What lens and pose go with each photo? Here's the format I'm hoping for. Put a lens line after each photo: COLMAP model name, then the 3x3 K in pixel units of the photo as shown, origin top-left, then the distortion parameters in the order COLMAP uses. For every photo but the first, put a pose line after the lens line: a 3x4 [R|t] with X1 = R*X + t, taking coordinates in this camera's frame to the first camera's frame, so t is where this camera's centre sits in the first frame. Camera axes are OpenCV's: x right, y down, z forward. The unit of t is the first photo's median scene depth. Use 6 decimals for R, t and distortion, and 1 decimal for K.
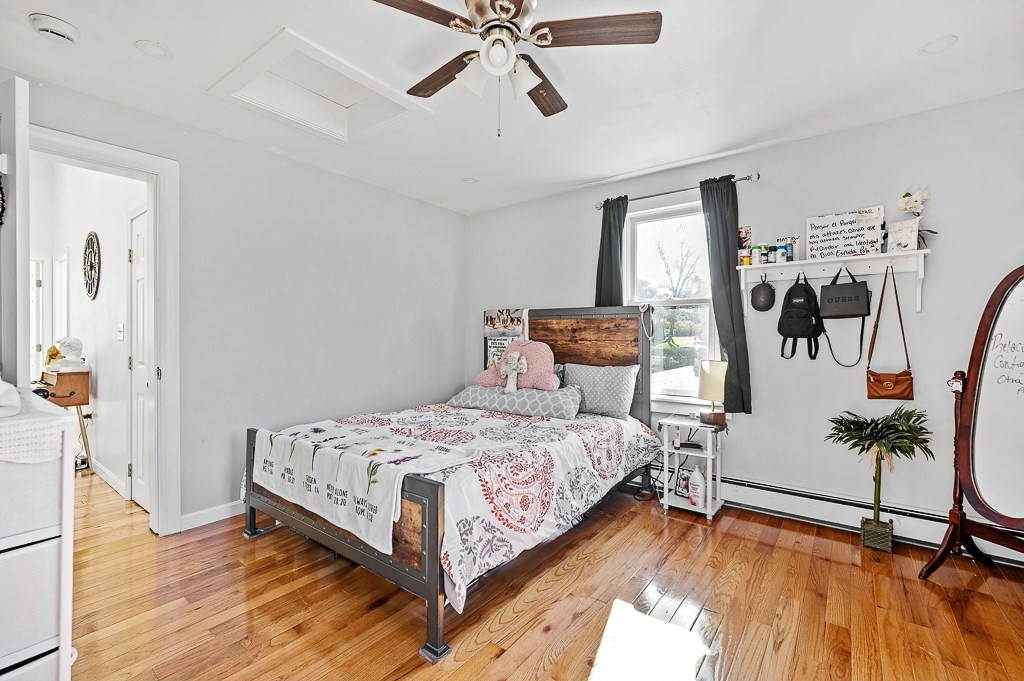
lens RADIAL K [[445.3, 0, 513.2], [0, 445.3, 330.3], [0, 0, 1]] dist [-0.001749, -0.000159]
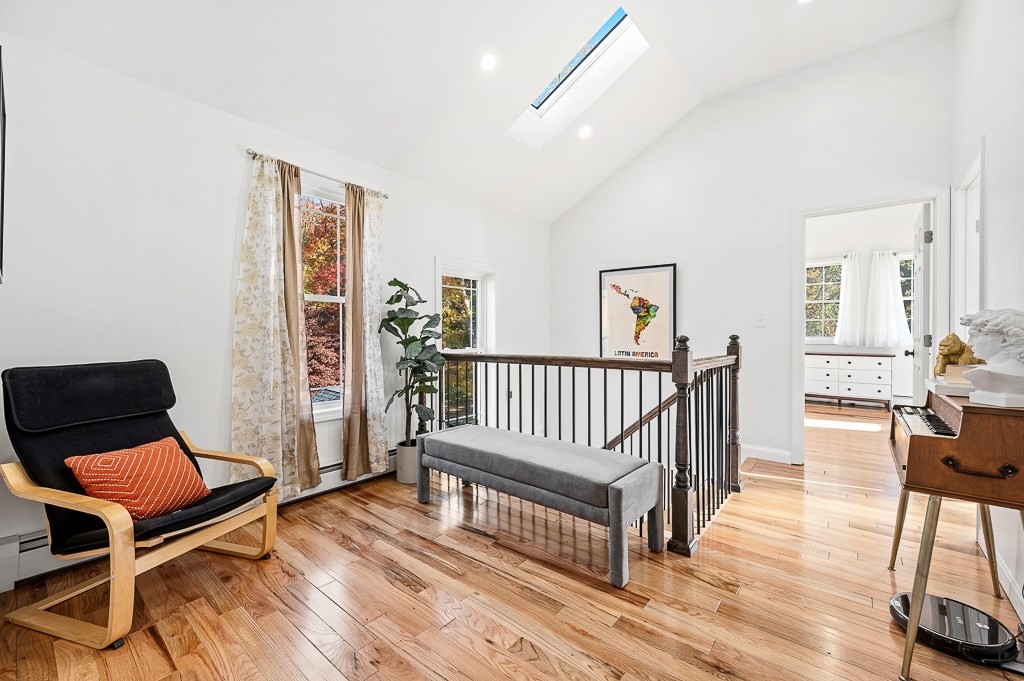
lens RADIAL K [[419.2, 0, 511.8], [0, 419.2, 342.9], [0, 0, 1]] dist [0.000224, 0.000102]
pose [[-0.043049, 0.011988, -0.999001, -0.635810], [0.014854, 0.999825, 0.011358, 0.033938], [0.998963, -0.014350, -0.043220, 0.614959]]
